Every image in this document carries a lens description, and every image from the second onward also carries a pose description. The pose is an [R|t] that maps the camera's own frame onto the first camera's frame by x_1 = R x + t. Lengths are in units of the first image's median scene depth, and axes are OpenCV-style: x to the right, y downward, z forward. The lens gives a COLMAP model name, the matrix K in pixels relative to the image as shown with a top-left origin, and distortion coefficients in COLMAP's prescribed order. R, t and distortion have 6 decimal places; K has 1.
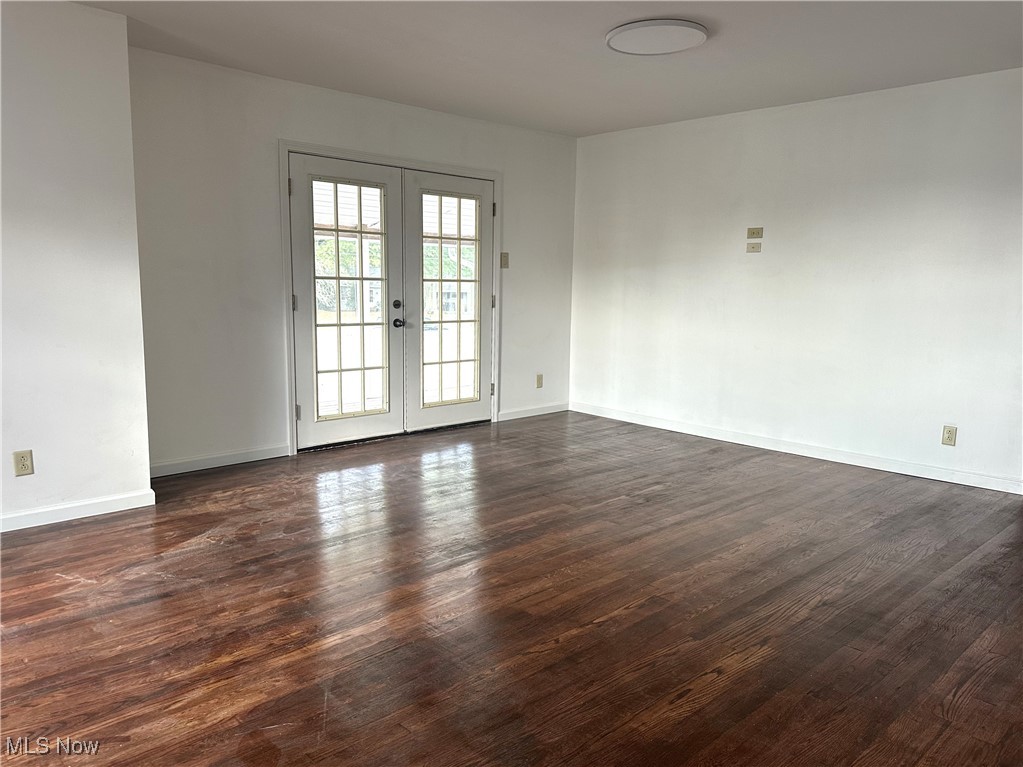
lens RADIAL K [[702.5, 0, 511.5], [0, 702.5, 383.5], [0, 0, 1]] dist [0.060230, -0.000735]
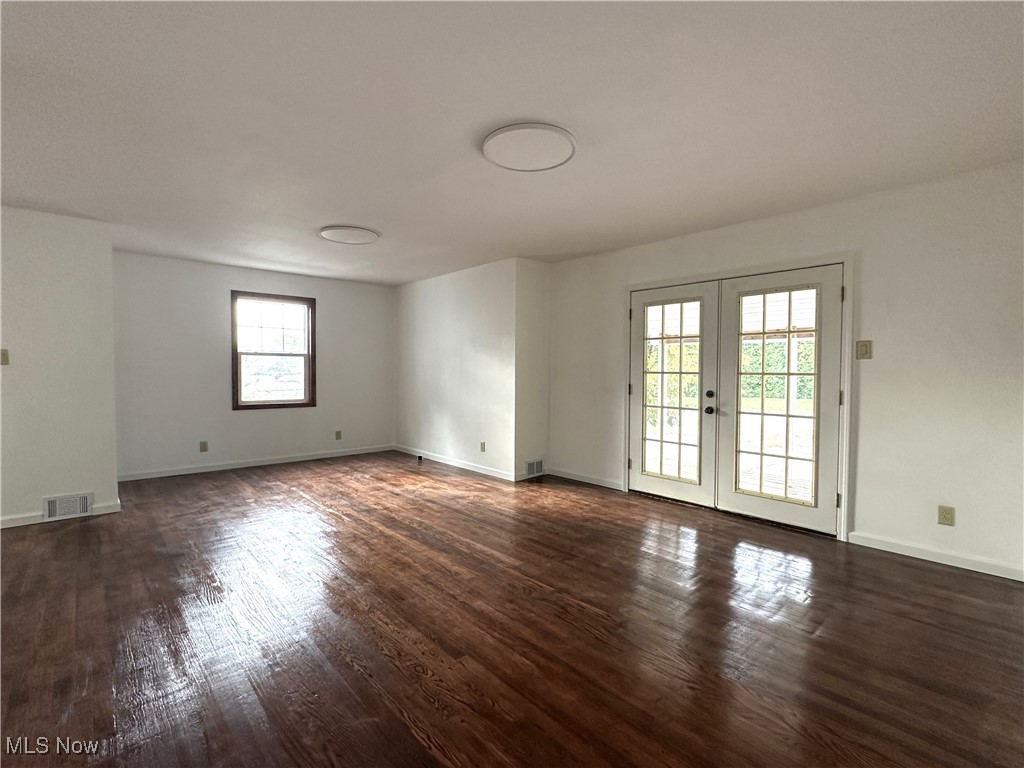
lens RADIAL K [[451.8, 0, 512.0], [0, 451.8, 384.0], [0, 0, 1]] dist [0.001251, 0.000087]
pose [[0.035122, 0.017124, -0.999236, 0.572984], [-0.149591, 0.988679, 0.011685, -0.088807], [0.988124, 0.149066, 0.037286, 0.642052]]
